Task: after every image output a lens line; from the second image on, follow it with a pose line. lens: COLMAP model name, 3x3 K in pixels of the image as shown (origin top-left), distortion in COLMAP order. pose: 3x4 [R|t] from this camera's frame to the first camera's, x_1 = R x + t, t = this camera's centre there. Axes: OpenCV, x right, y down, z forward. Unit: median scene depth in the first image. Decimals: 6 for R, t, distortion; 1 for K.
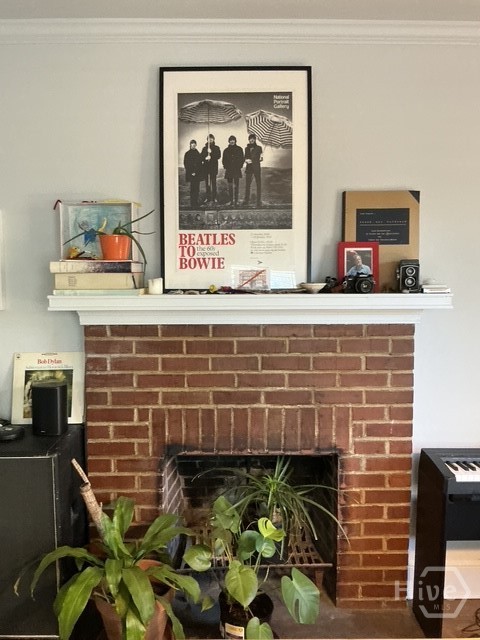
lens RADIAL K [[529.1, 0, 240.7], [0, 529.1, 317.5], [0, 0, 1]] dist [0.120028, -0.245732]
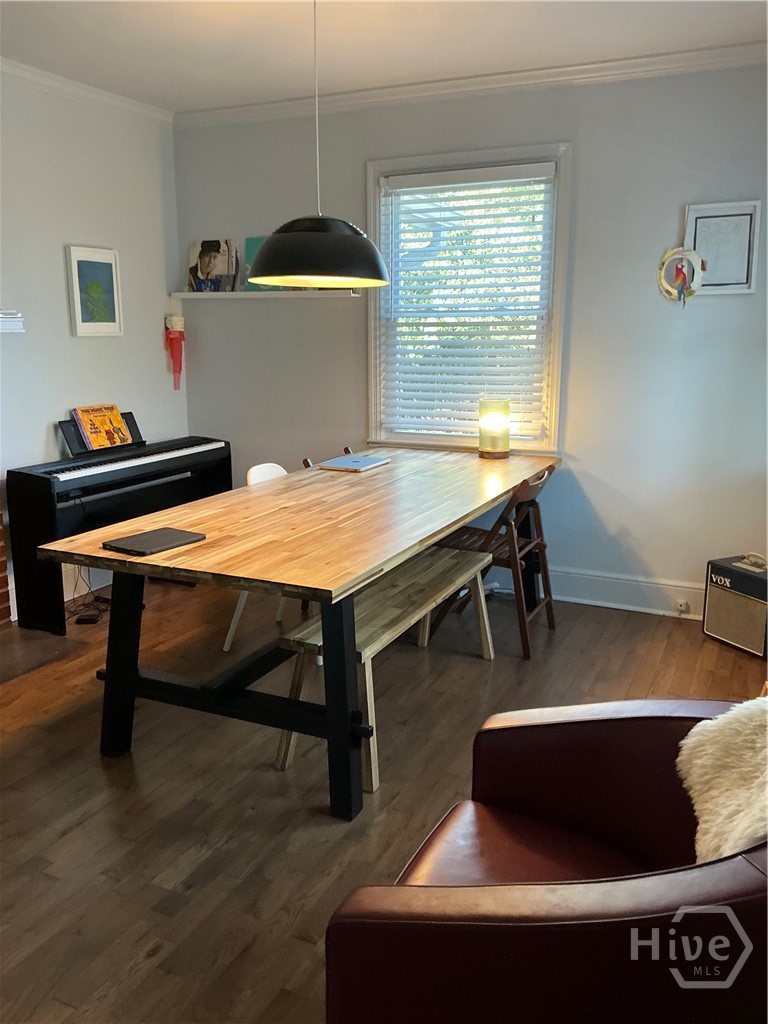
lens RADIAL K [[846.5, 0, 385.1], [0, 846.5, 508.1], [0, 0, 1]] dist [0.120028, -0.245732]
pose [[0.434078, -0.190869, 0.880423, -0.842288], [0.086035, 0.981614, 0.170388, 0.094500], [-0.896758, 0.001785, 0.442519, -0.411799]]
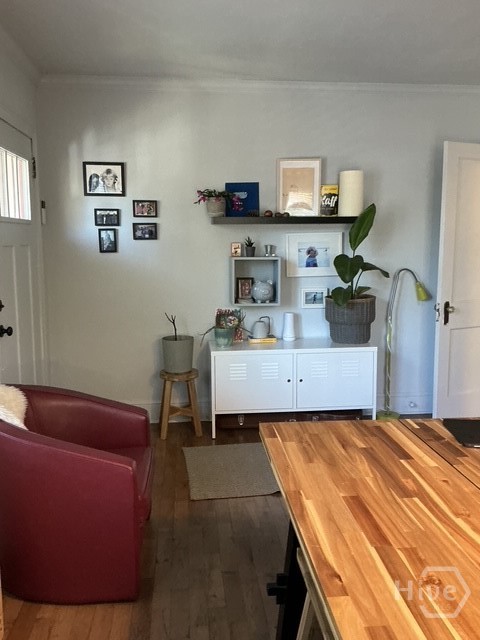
lens RADIAL K [[565.9, 0, 240.4], [0, 565.9, 317.4], [0, 0, 1]] dist [0.115979, -0.251527]
pose [[0.093741, 0.132910, -0.986685, 0.787333], [-0.088247, 0.988258, 0.124738, 0.067102], [0.991678, 0.075379, 0.104370, -0.078305]]
